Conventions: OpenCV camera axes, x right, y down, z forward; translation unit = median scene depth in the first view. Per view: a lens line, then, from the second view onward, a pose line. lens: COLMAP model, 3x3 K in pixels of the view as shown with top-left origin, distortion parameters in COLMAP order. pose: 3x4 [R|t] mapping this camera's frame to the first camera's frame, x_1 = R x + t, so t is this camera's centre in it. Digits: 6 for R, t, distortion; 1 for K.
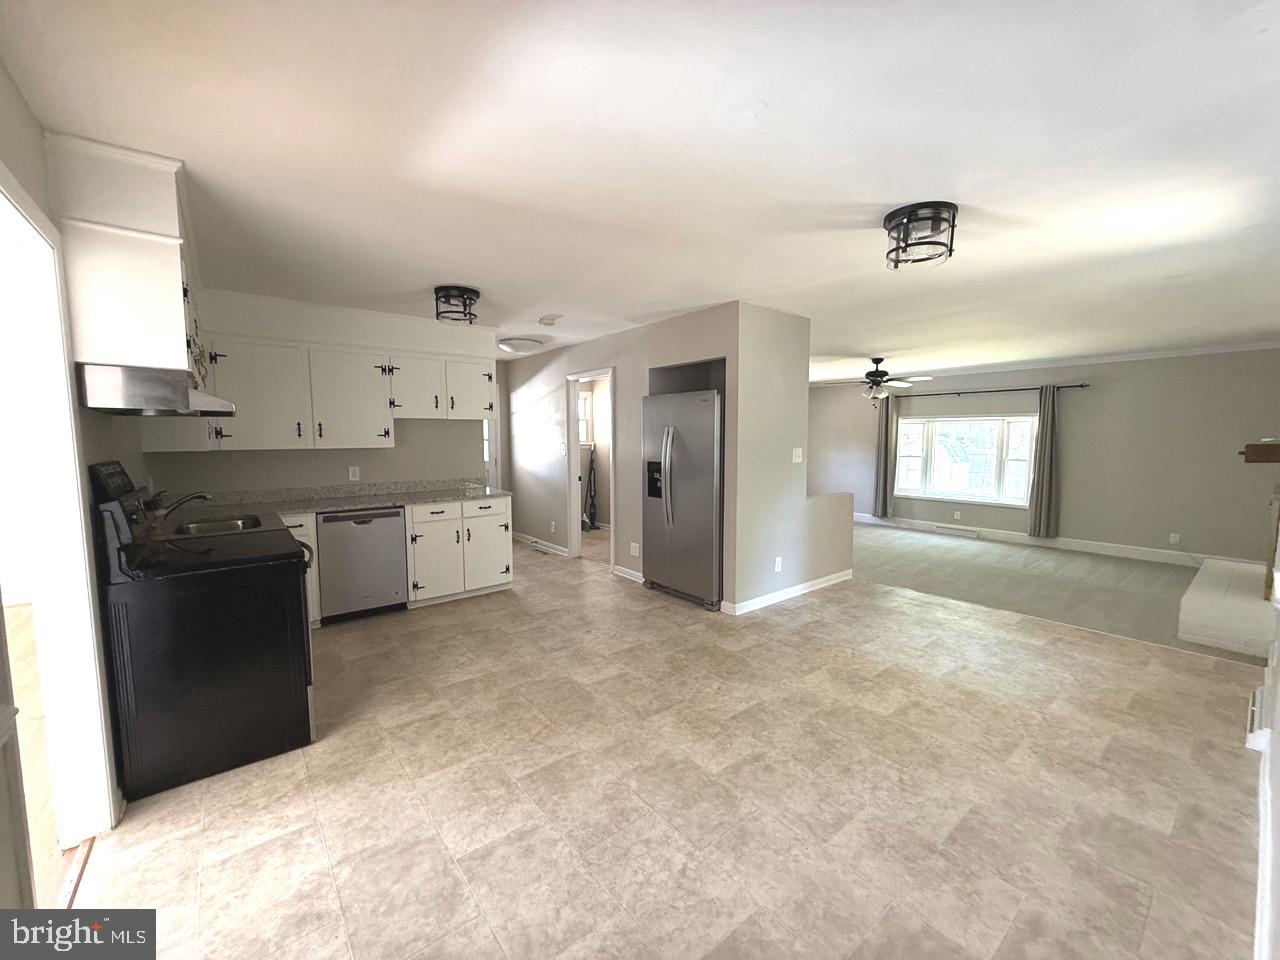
lens RADIAL K [[512.4, 0, 636.7], [0, 512.4, 486.8], [0, 0, 1]] dist [0.001428, -0.000216]
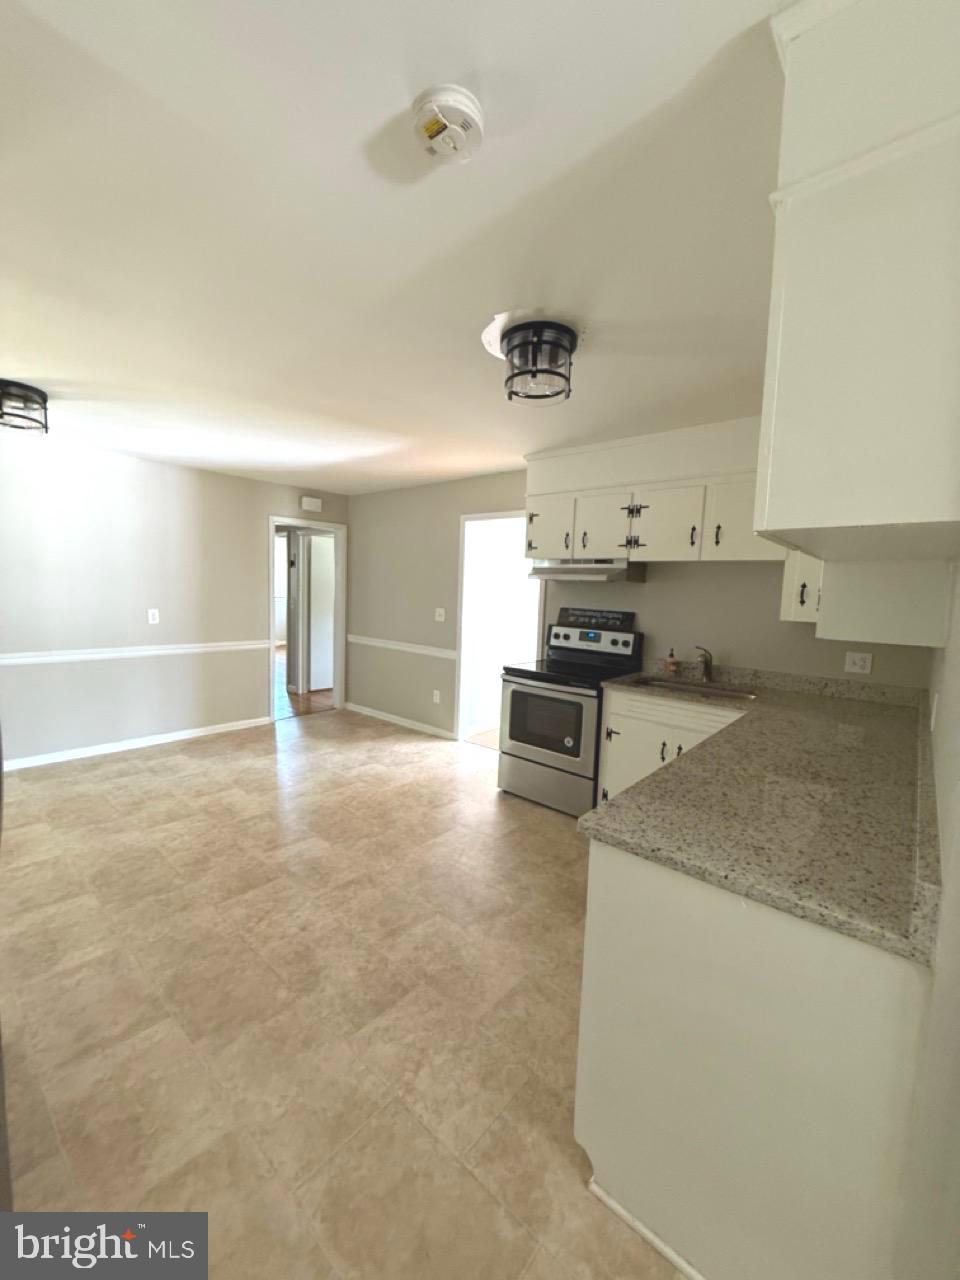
lens RADIAL K [[512.4, 0, 478.4], [0, 512.4, 634.9], [0, 0, 1]] dist [0.001428, -0.000216]
pose [[-0.982804, -0.012655, -0.184217, -0.299665], [-0.048394, 0.980429, 0.190832, -0.277438], [0.178197, 0.196465, -0.964182, 2.592901]]
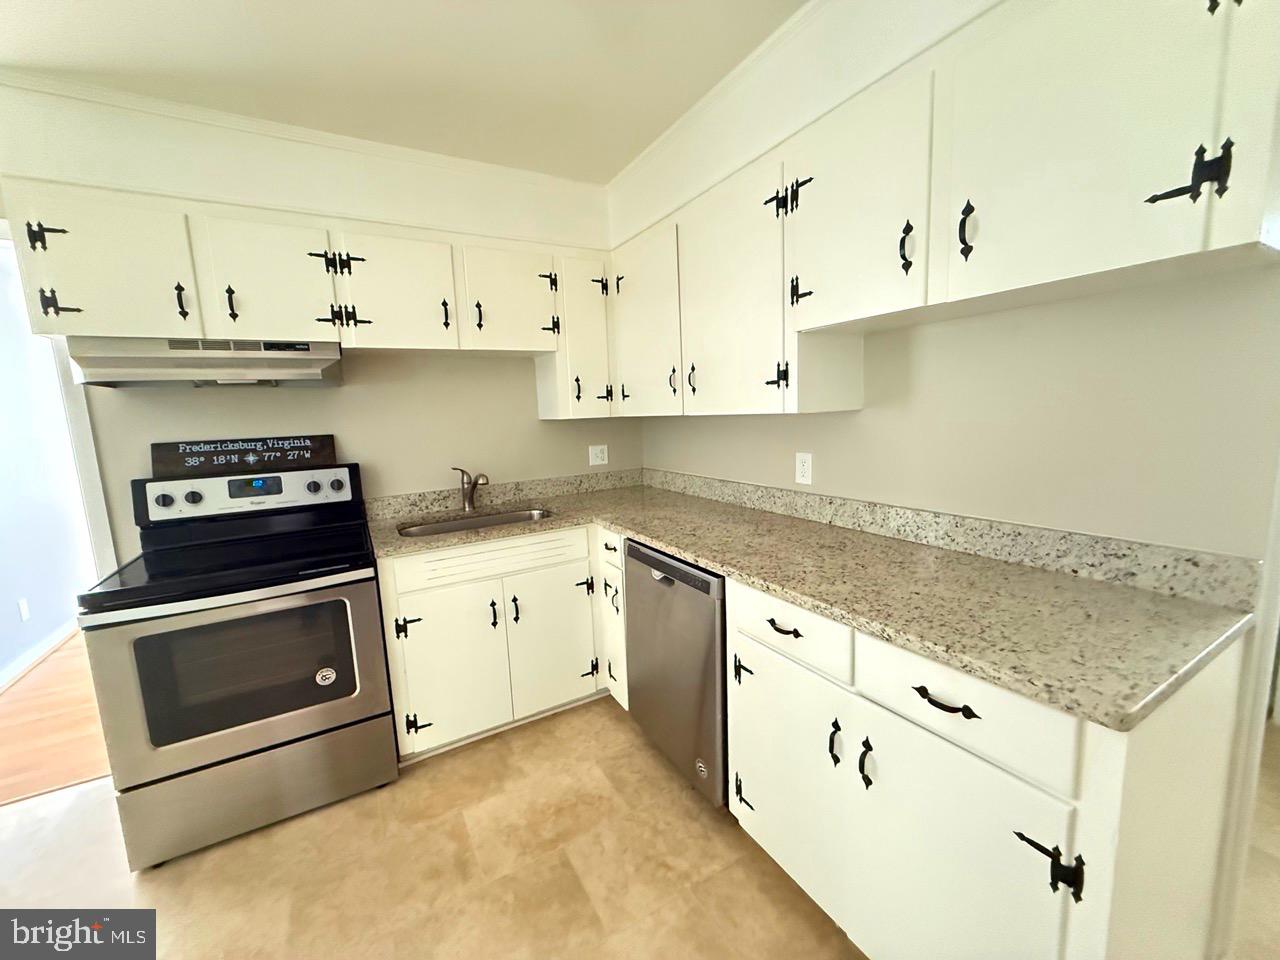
lens RADIAL K [[512.4, 0, 639.8], [0, 512.4, 479.0], [0, 0, 1]] dist [0.001428, -0.000216]
pose [[-0.154120, 0.144625, -0.977410, -0.100878], [-0.053159, 0.986583, 0.154364, -0.106231], [0.986621, 0.075748, -0.144364, 1.491344]]
